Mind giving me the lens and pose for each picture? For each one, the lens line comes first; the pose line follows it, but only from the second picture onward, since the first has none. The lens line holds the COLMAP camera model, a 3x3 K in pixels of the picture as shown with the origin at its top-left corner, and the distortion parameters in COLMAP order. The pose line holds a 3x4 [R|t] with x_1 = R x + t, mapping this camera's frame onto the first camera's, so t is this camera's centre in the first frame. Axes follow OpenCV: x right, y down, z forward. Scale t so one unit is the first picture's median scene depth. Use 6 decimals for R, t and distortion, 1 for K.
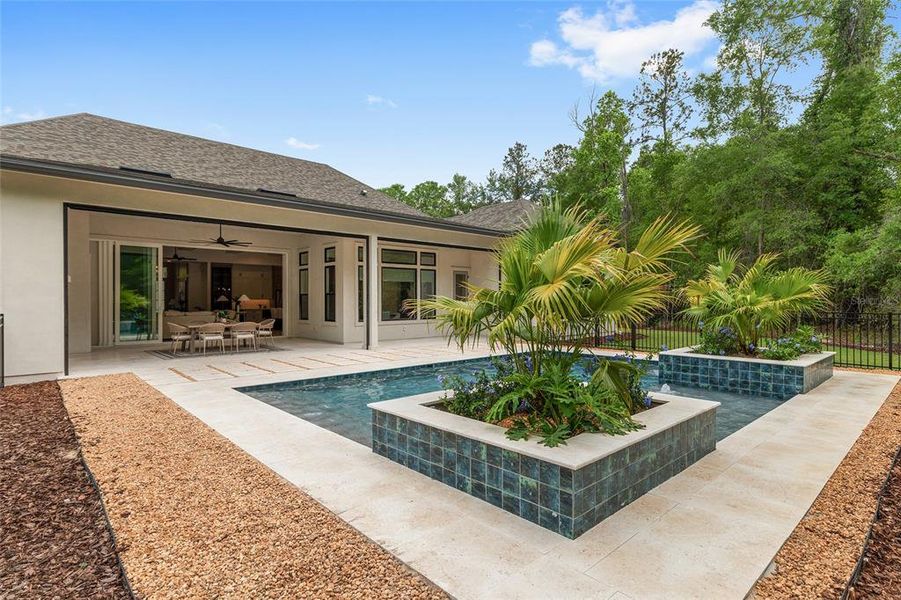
lens RADIAL K [[464.1, 0, 448.5], [0, 464.1, 302.2], [0, 0, 1]] dist [-0.000050, 0.000007]
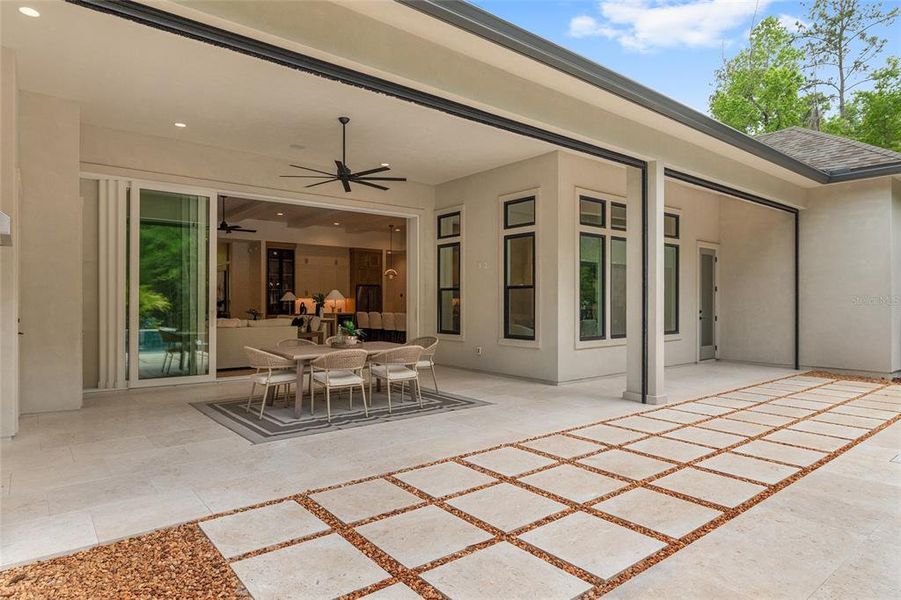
lens RADIAL K [[523.8, 0, 451.2], [0, 523.8, 299.6], [0, 0, 1]] dist [0.002872, 0.000194]
pose [[0.998707, 0.002534, -0.050773, -0.297097], [-0.002949, 0.999963, -0.008087, 0.001208], [0.050751, 0.008226, 0.998677, 0.391503]]
